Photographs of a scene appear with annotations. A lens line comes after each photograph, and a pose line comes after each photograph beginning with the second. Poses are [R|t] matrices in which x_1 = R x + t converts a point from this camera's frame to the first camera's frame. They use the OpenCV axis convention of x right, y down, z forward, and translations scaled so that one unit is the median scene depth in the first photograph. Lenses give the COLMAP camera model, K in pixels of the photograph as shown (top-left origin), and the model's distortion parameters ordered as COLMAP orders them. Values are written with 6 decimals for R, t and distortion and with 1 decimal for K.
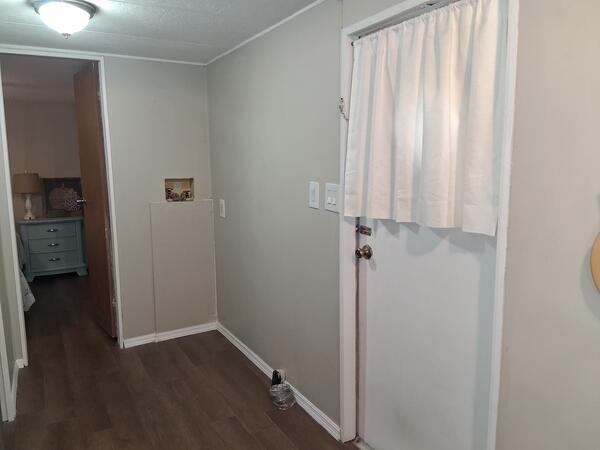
lens RADIAL K [[453.3, 0, 303.6], [0, 453.3, 222.6], [0, 0, 1]] dist [0.077385, -0.121395]
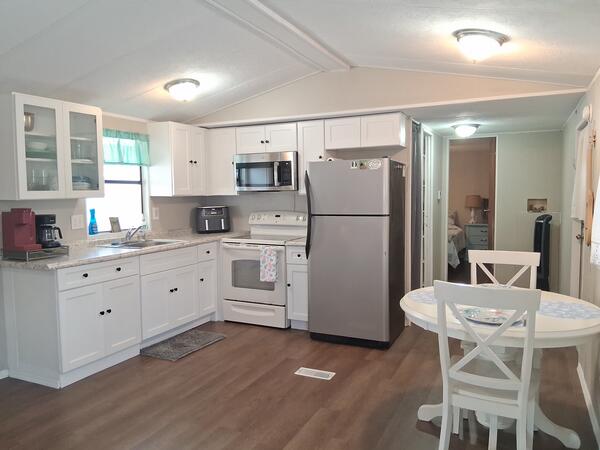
lens RADIAL K [[453.3, 0, 298.2], [0, 453.3, 224.8], [0, 0, 1]] dist [0.077385, -0.121395]
pose [[0.552039, 0.065923, -0.831208, 0.704440], [-0.102124, 0.994710, 0.011065, 0.074487], [0.827541, 0.078778, 0.555851, -0.708423]]
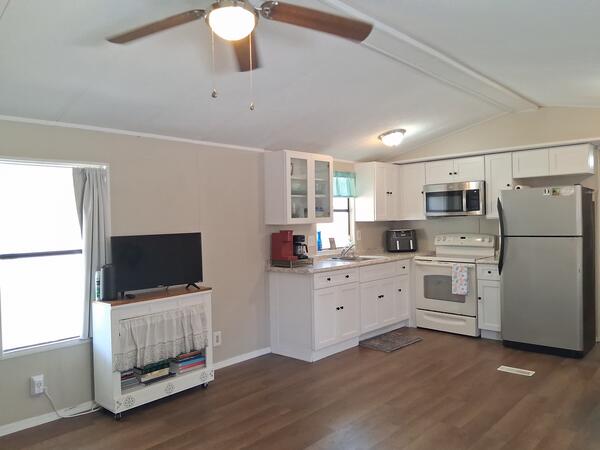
lens RADIAL K [[453.3, 0, 295.1], [0, 453.3, 222.8], [0, 0, 1]] dist [0.077385, -0.121395]
pose [[0.273491, 0.011285, -0.961808, 0.898517], [-0.104504, 0.994361, -0.018049, 0.111349], [0.956181, 0.105449, 0.273128, -1.019725]]
